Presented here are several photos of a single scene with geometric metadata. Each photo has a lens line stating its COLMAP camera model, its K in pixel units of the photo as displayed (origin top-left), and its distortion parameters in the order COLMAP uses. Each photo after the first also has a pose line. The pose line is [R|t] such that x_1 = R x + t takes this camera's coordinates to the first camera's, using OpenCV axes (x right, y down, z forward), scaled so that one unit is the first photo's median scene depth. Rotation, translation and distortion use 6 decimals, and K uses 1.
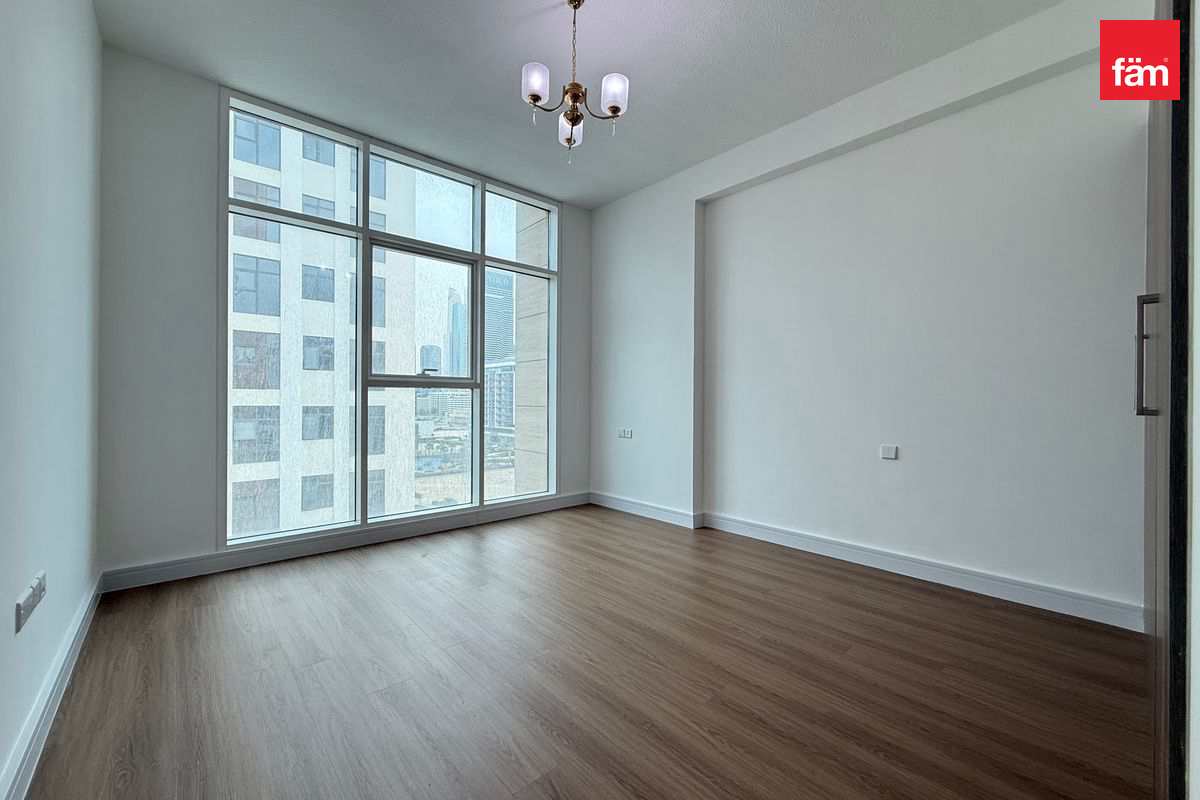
lens RADIAL K [[478.1, 0, 600.0], [0, 478.1, 400.0], [0, 0, 1]] dist [-0.000482, 0.000100]
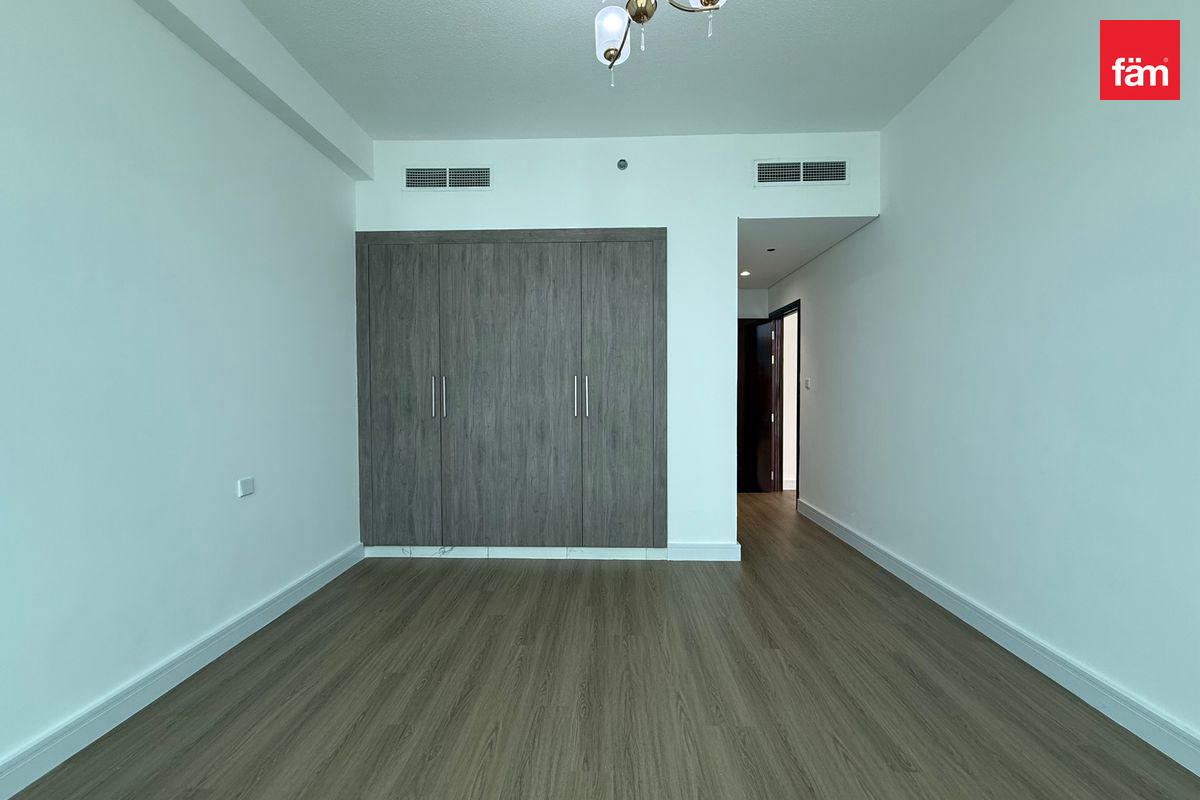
lens RADIAL K [[478.1, 0, 600.0], [0, 478.1, 400.0], [0, 0, 1]] dist [-0.000482, 0.000100]
pose [[-0.728033, -0.012267, 0.685432, -0.264961], [0.002032, 0.999797, 0.020051, -0.035561], [-0.685539, 0.015990, -0.727861, 0.855518]]
